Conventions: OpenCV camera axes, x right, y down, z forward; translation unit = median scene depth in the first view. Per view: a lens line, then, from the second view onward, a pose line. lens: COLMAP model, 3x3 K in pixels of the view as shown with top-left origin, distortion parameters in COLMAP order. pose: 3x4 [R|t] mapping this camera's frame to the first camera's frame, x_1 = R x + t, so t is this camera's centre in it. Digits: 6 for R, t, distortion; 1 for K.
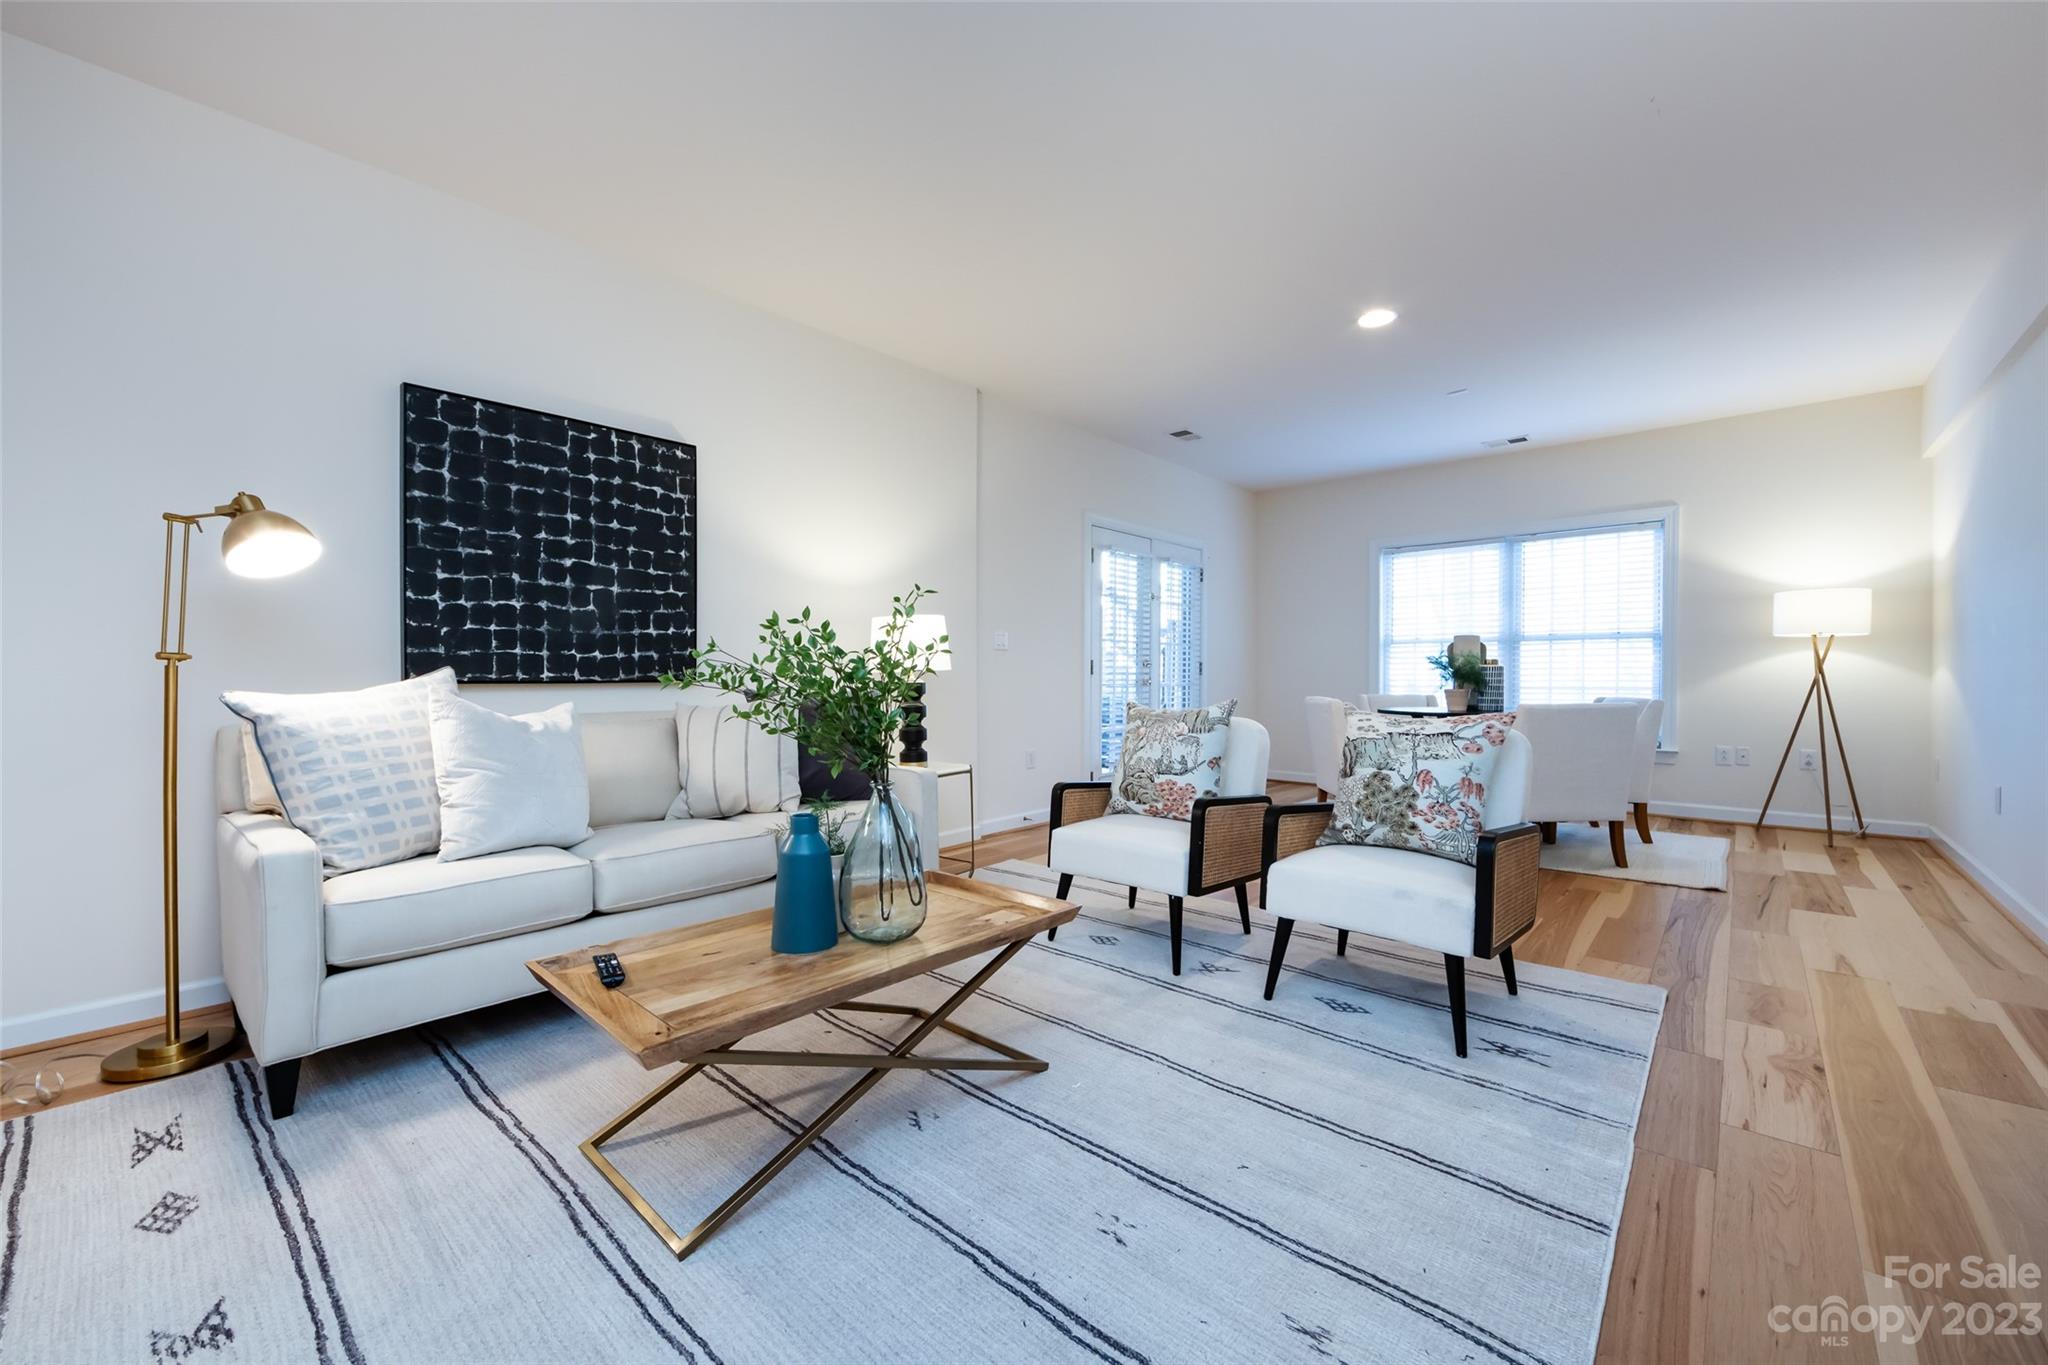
lens RADIAL K [[807.8, 0, 1024.0], [0, 807.8, 682.5], [0, 0, 1]] dist [0.000060, 0.000044]
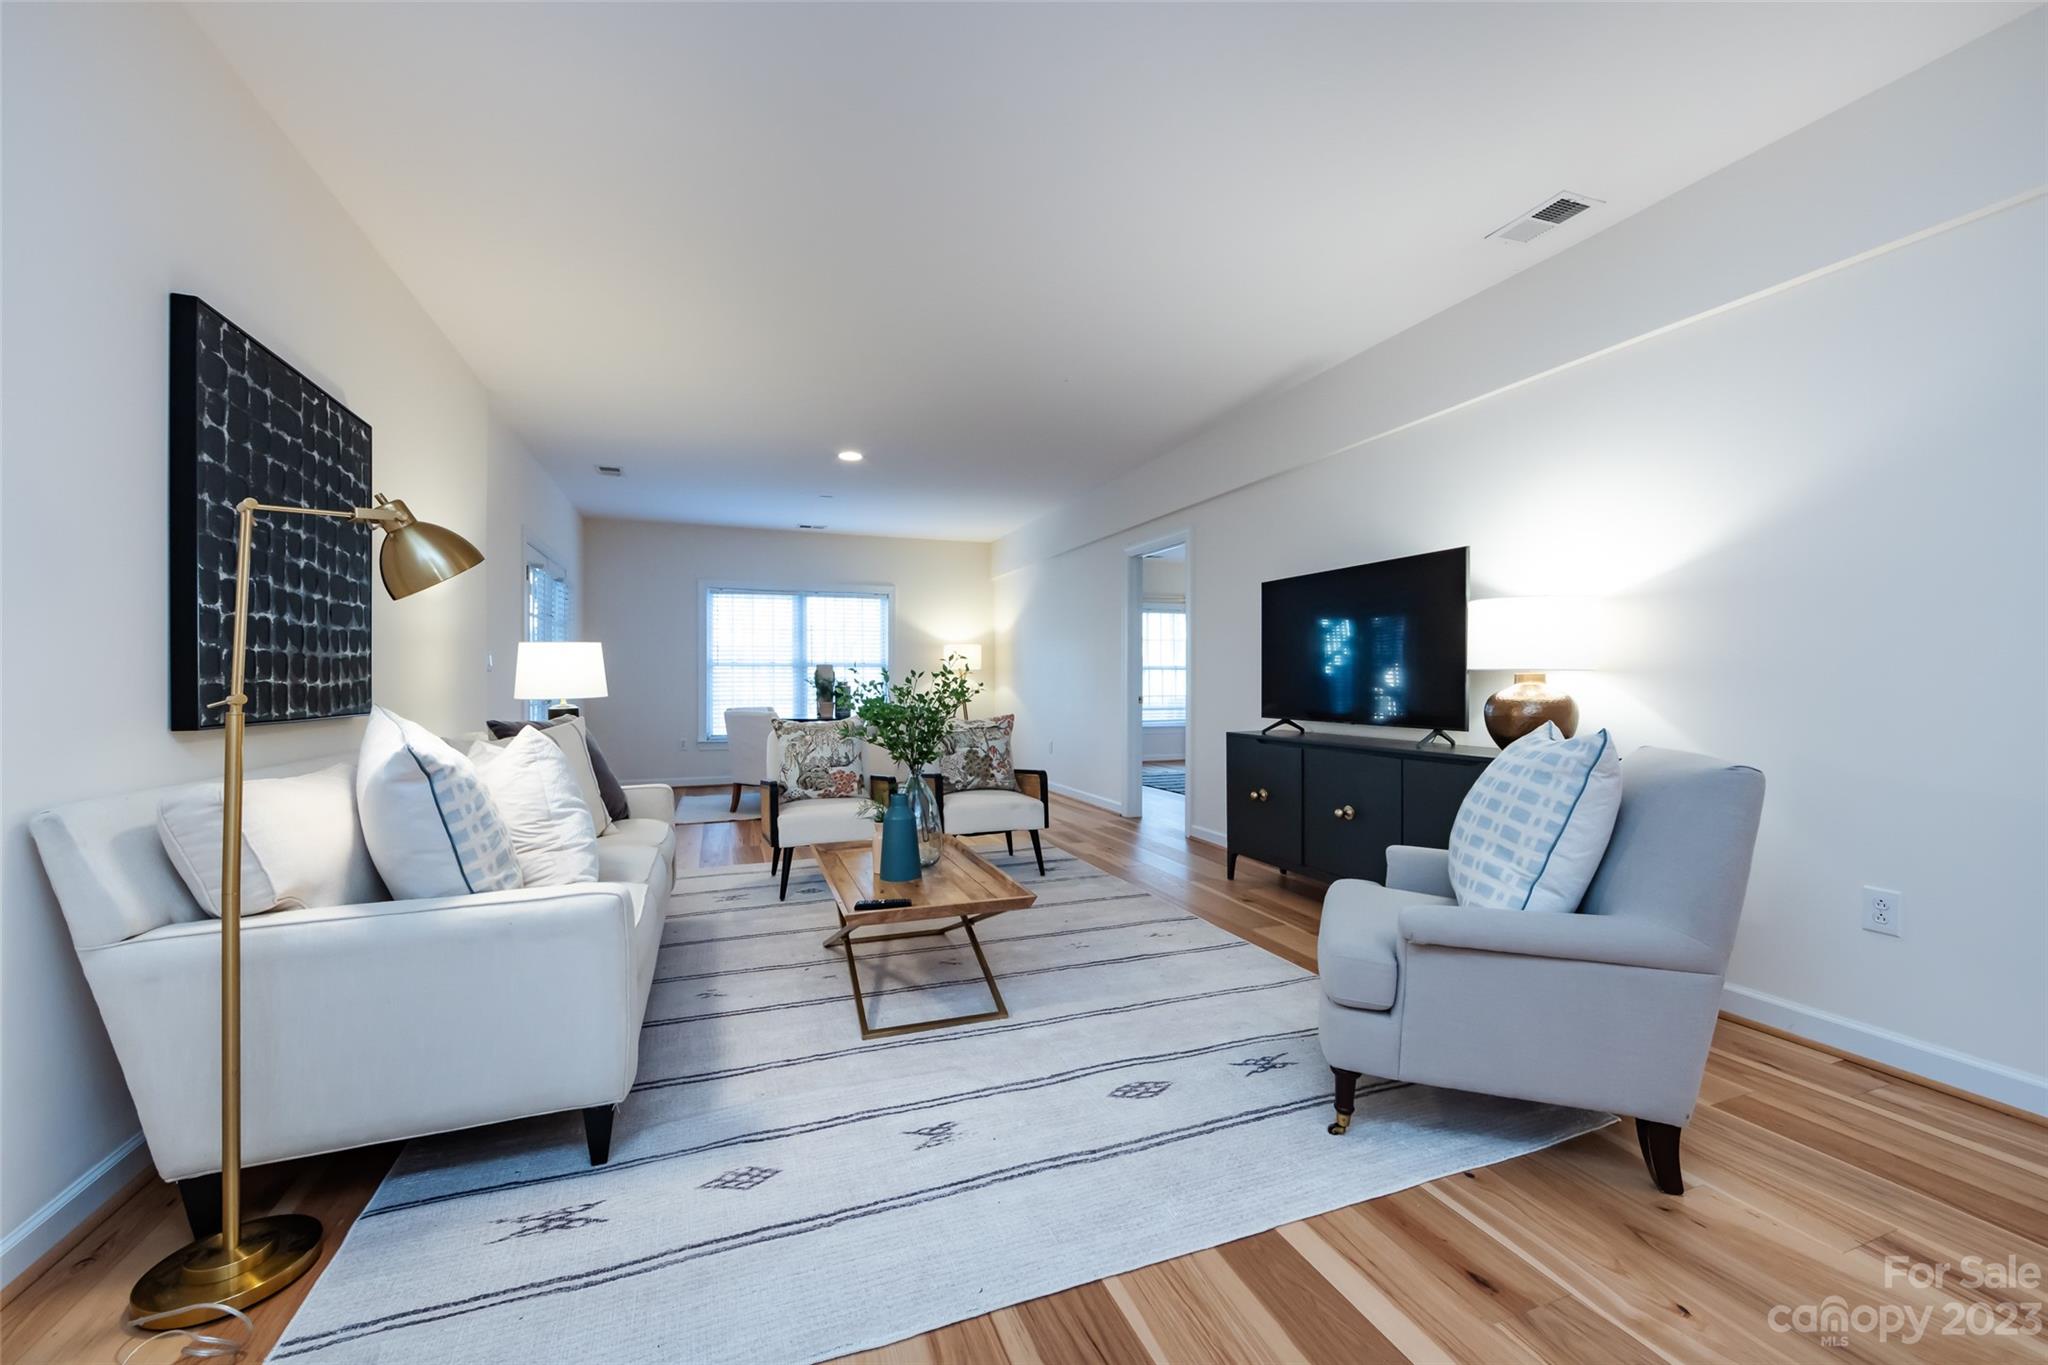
lens RADIAL K [[794.5, 0, 1024.7], [0, 794.5, 687.0], [0, 0, 1]] dist [-0.000929, -0.000069]
pose [[0.461010, -0.004840, 0.887382, -0.893401], [0.009959, 0.999950, 0.000280, -0.024445], [-0.887339, 0.008708, 0.461036, 0.046859]]
